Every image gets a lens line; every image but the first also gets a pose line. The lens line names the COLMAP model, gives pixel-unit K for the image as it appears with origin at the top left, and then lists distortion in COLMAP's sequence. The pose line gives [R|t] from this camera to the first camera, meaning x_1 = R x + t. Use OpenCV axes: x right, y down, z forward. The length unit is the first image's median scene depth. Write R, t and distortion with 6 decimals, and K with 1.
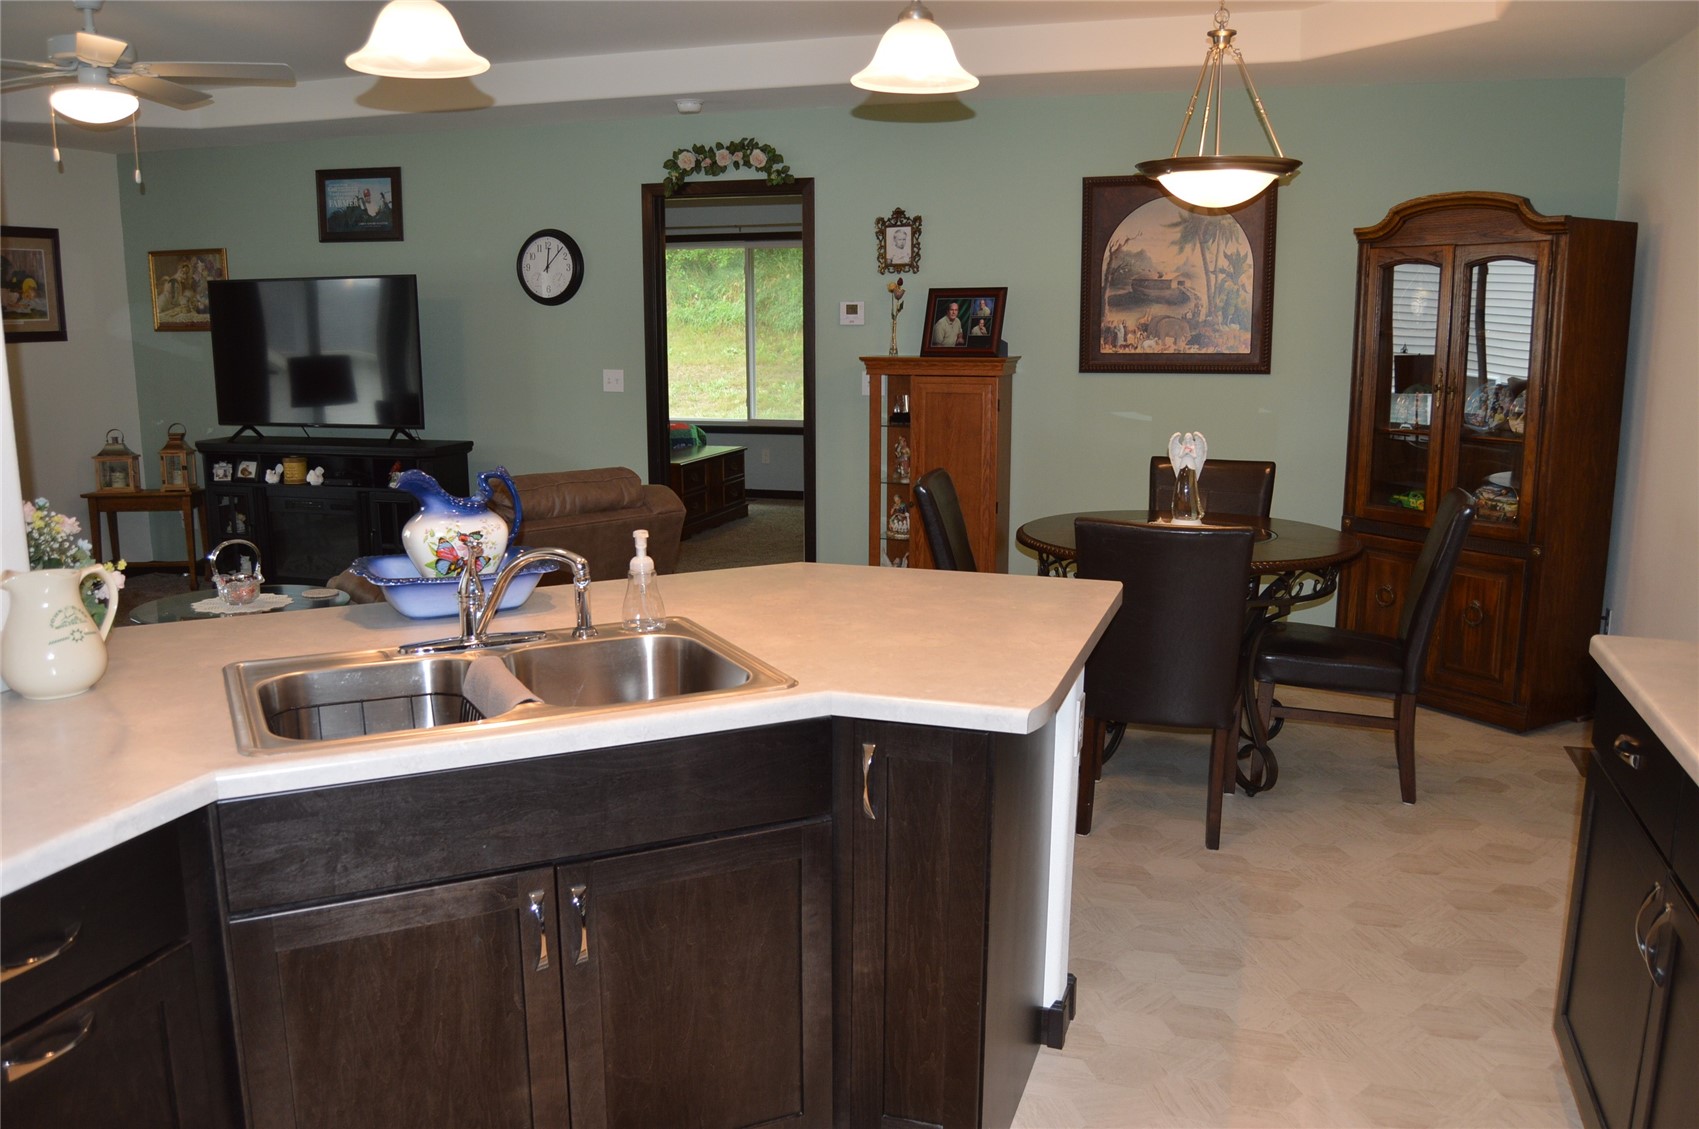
lens RADIAL K [[1335.6, 0, 844.5], [0, 1335.6, 556.1], [0, 0, 1]] dist [-0.070029, 0.016331]
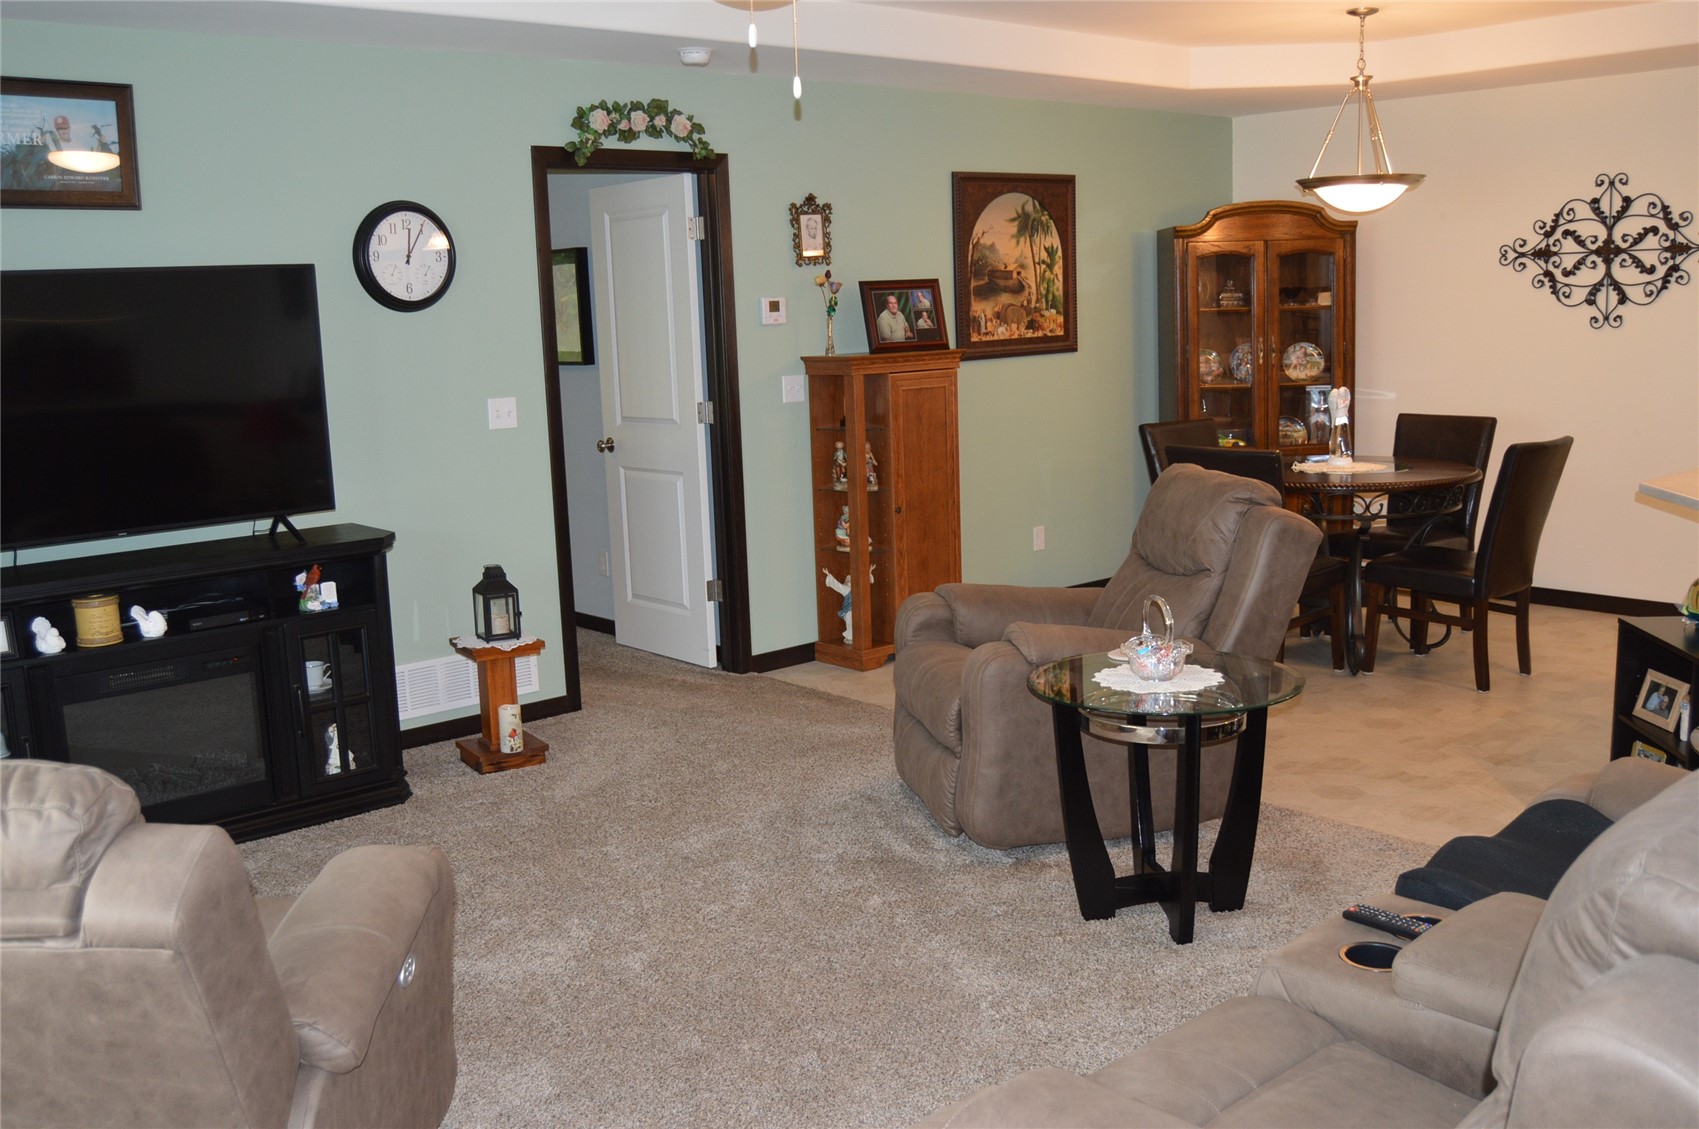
lens RADIAL K [[1614.8, 0, 851.2], [0, 1614.8, 569.1], [0, 0, 1]] dist [-0.042843, 0.000000]
pose [[0.496927, -0.157626, 0.853356, -0.943681], [0.186773, 0.979746, 0.072210, -0.086163], [-0.847454, 0.123501, 0.516303, 0.446941]]
